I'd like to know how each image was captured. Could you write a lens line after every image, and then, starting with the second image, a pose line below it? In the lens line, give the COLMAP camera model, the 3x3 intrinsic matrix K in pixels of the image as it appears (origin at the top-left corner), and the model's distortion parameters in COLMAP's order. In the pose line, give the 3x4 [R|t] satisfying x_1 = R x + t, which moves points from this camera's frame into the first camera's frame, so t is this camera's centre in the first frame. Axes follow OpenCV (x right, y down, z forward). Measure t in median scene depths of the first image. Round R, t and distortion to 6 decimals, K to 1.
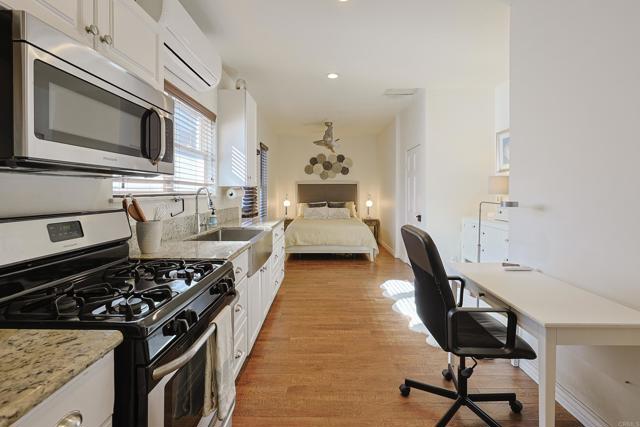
lens RADIAL K [[292.9, 0, 317.0], [0, 292.9, 191.1], [0, 0, 1]] dist [-0.001547, 0.003268]
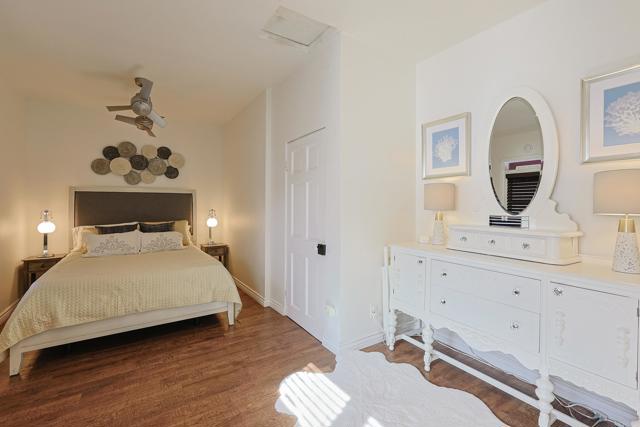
lens RADIAL K [[292.9, 0, 328.6], [0, 292.9, 204.1], [0, 0, 1]] dist [-0.001547, 0.003268]
pose [[0.816969, 0.002939, 0.576673, 0.011757], [-0.003181, 0.999995, -0.000589, -0.002151], [-0.576672, -0.001354, 0.816975, 0.540123]]
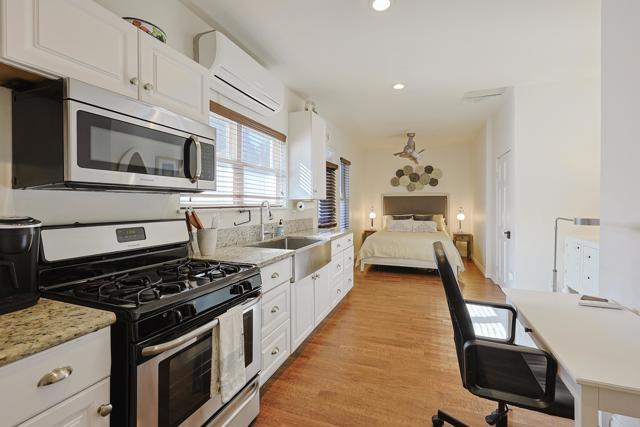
lens RADIAL K [[280.6, 0, 323.1], [0, 280.6, 203.8], [0, 0, 1]] dist [0.004174, -0.001293]
pose [[0.943438, 0.001882, -0.331545, 0.113946], [-0.000964, 0.999995, 0.002934, -0.002295], [0.331548, -0.002449, 0.943435, 0.024425]]
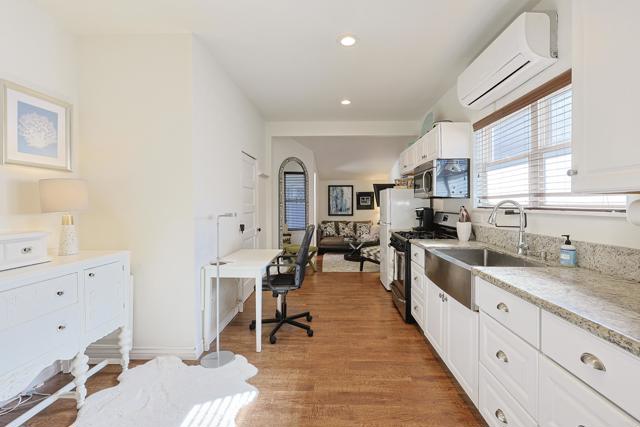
lens RADIAL K [[280.6, 0, 334.3], [0, 280.6, 205.6], [0, 0, 1]] dist [0.004174, -0.001293]
pose [[-0.999599, 0.004241, -0.027982, 0.095444], [0.004086, 0.999976, 0.005613, -0.002393], [0.028006, 0.005496, -0.999593, 1.129242]]
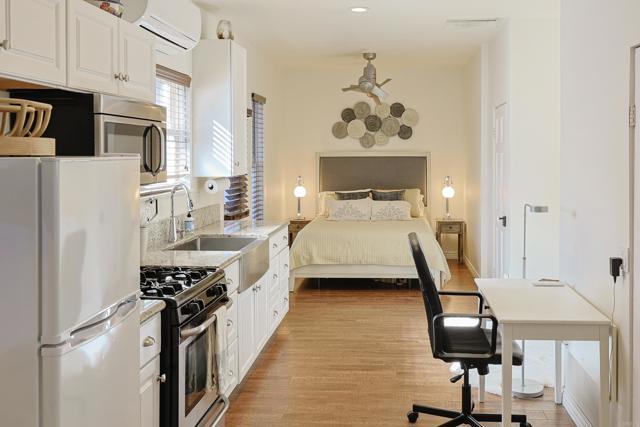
lens RADIAL K [[655.1, 0, 347.4], [0, 655.1, 157.9], [0, 0, 1]] dist [-0.045847, 0.000000]
pose [[0.998867, -0.000586, -0.047585, 0.088166], [0.000888, 0.999980, 0.006340, -0.057243], [0.047580, -0.006375, 0.998847, -0.450674]]
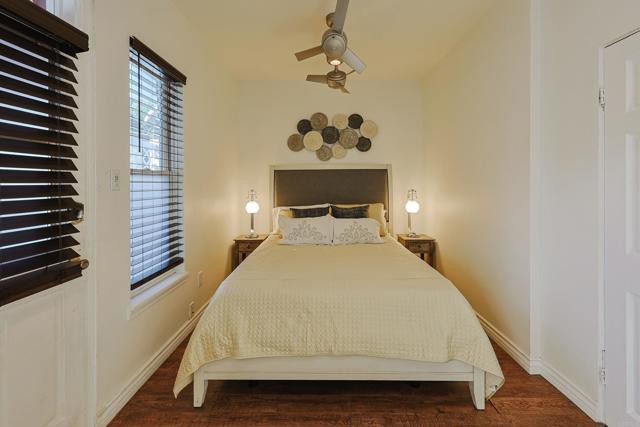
lens RADIAL K [[292.9, 0, 315.1], [0, 292.9, 192.0], [0, 0, 1]] dist [-0.001547, 0.003268]
pose [[0.999966, -0.003876, -0.007227, 0.021085], [0.004096, 0.999520, 0.030712, -0.000889], [0.007105, -0.030740, 0.999502, 0.915880]]
